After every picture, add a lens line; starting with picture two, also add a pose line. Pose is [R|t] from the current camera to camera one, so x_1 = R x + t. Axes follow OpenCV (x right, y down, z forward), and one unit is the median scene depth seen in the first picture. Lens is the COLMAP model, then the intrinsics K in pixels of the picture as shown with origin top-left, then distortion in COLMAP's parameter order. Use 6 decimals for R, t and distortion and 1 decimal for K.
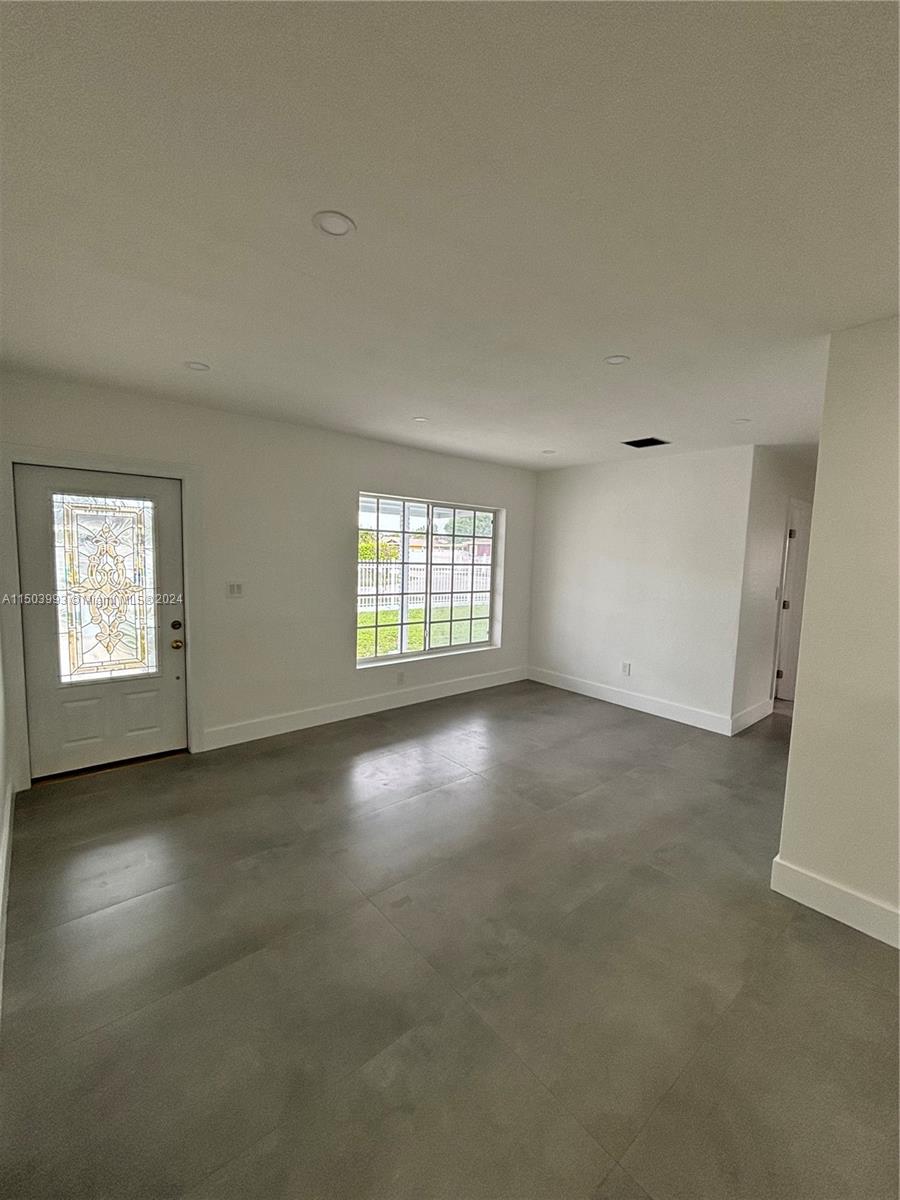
lens RADIAL K [[500.0, 0, 450.0], [0, 500.0, 600.0], [0, 0, 1]] dist [-0.000066, -0.000142]
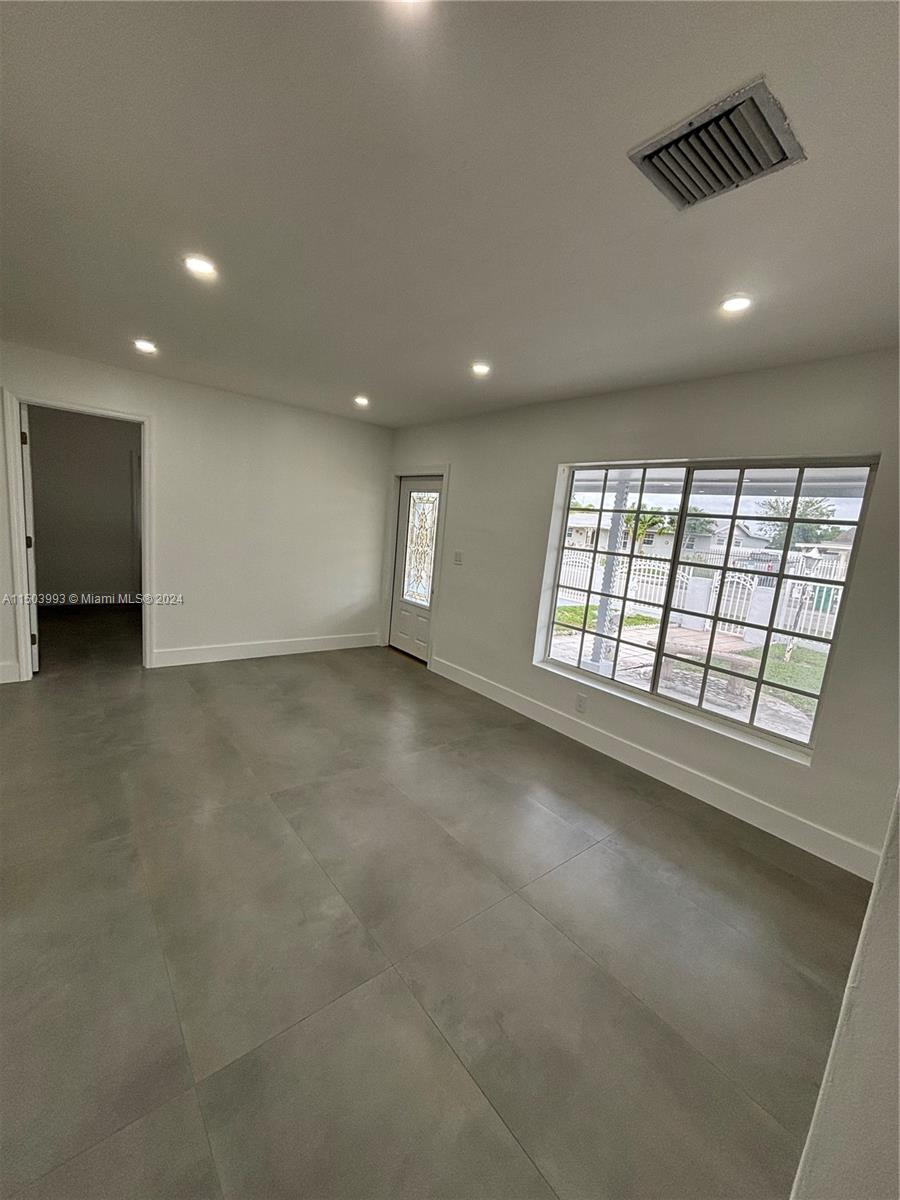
lens RADIAL K [[485.0, 0, 450.0], [0, 485.0, 600.0], [0, 0, 1]] dist [0.001204, 0.000310]
pose [[-0.014691, 0.133448, -0.990947, 0.764015], [-0.191220, 0.972387, 0.133784, -0.071320], [0.981437, 0.191454, 0.011232, 0.948783]]
